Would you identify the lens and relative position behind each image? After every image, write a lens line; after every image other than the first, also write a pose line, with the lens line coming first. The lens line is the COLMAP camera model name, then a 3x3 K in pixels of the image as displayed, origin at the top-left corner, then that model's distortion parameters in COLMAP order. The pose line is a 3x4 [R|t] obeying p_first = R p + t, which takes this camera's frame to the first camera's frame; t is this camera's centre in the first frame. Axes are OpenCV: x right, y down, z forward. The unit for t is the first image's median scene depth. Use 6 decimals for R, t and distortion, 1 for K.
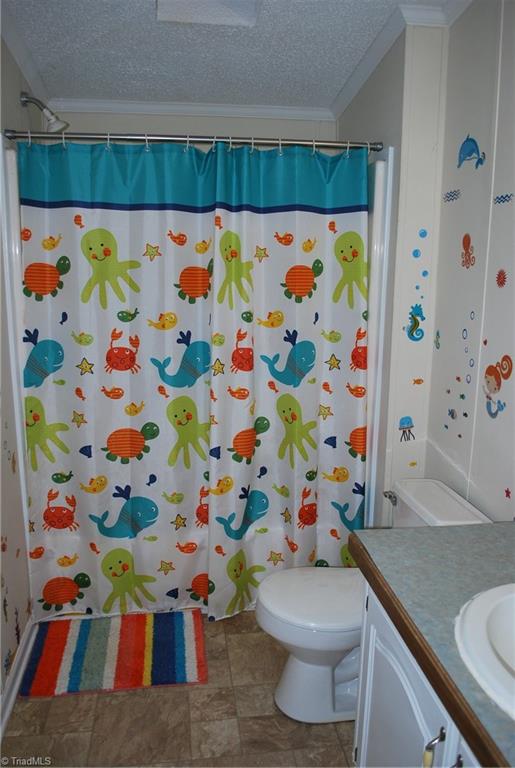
lens RADIAL K [[610.4, 0, 256.7], [0, 610.4, 380.7], [0, 0, 1]] dist [-0.078976, 0.010189]
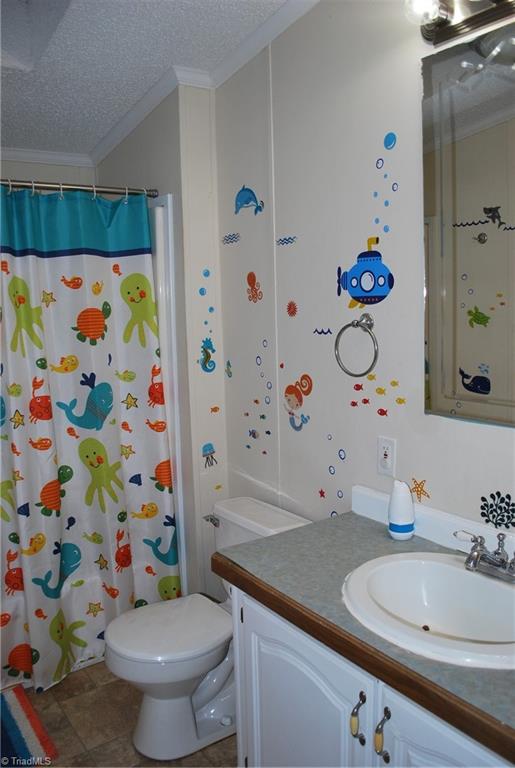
lens RADIAL K [[610.4, 0, 266.8], [0, 610.4, 378.8], [0, 0, 1]] dist [-0.078976, 0.010189]
pose [[0.885927, -0.096890, 0.453592, -0.139742], [0.127502, 0.991136, -0.037317, -0.000217], [-0.445956, 0.090894, 0.890428, -0.006313]]
